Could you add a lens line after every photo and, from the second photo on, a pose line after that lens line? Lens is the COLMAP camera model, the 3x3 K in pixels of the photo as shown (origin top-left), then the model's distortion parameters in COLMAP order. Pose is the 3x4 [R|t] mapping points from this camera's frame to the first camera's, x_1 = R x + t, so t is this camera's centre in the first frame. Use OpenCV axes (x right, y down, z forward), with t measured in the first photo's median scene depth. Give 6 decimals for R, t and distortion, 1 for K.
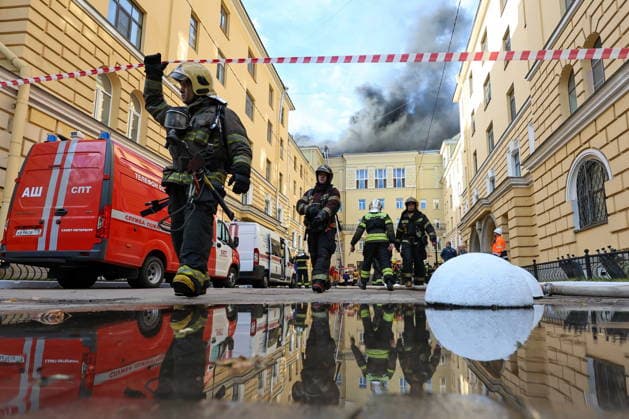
lens RADIAL K [[361.2, 0, 348.4], [0, 361.2, 233.3], [0, 0, 1]] dist [0.000331, 0.000160]
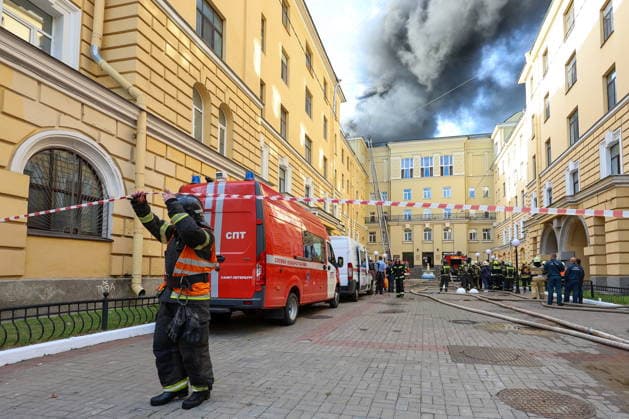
lens RADIAL K [[354.5, 0, 338.4], [0, 354.5, 254.3], [0, 0, 1]] dist [-0.001806, 0.000516]
pose [[0.992479, -0.006078, -0.122266, -0.173223], [0.018014, 0.995146, 0.096752, -0.079373], [0.121085, -0.098227, 0.987770, 0.037223]]
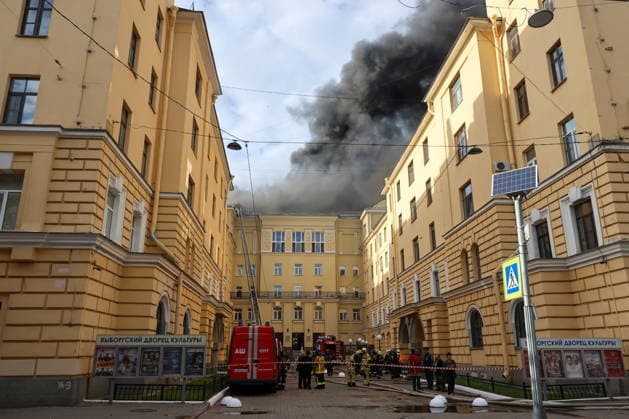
lens RADIAL K [[462.6, 0, 313.5], [0, 462.6, 222.2], [0, 0, 1]] dist [-0.000556, 0.000471]
pose [[0.982578, 0.047091, 0.179785, -0.504500], [-0.024377, 0.991664, -0.126522, -0.287498], [-0.184244, 0.119935, 0.975536, -1.030458]]
